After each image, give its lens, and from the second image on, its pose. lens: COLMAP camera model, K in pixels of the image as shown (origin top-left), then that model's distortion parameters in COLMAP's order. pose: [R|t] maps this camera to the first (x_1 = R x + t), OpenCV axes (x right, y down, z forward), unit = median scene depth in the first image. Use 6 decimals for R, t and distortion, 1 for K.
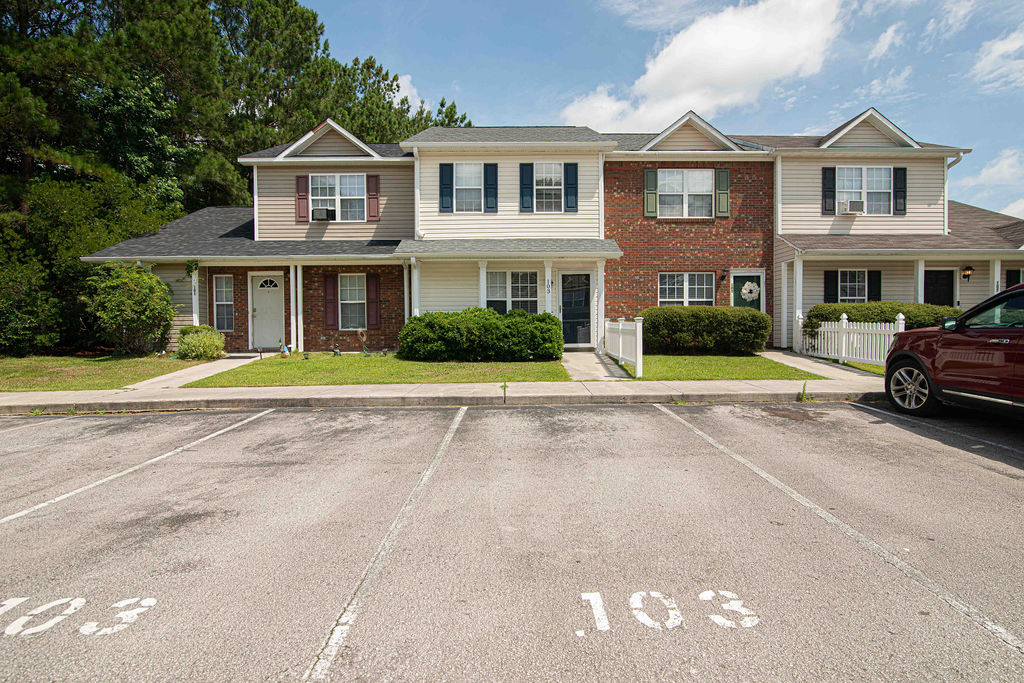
lens RADIAL K [[776.4, 0, 511.1], [0, 776.4, 317.3], [0, 0, 1]] dist [0.002282, -0.001309]
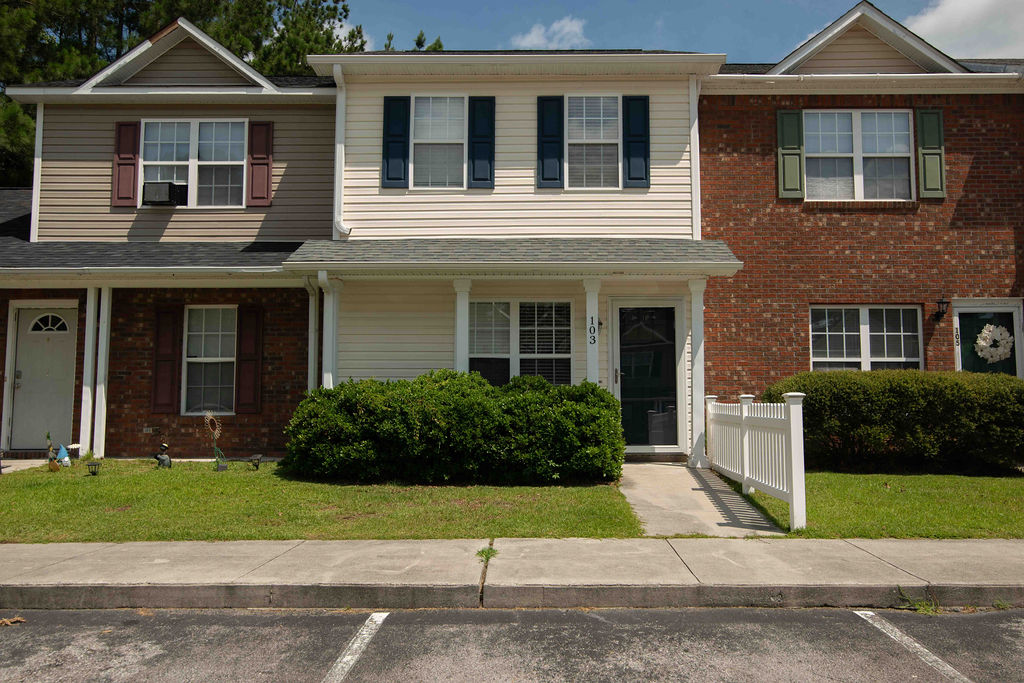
lens RADIAL K [[819.5, 0, 512.0], [0, 819.5, 341.5], [0, 0, 1]] dist [-0.002027, -0.001844]
pose [[0.998484, 0.002770, -0.054977, 0.025053], [-0.006327, 0.997889, -0.064639, 0.001910], [0.054682, 0.064889, 0.996393, 0.467198]]
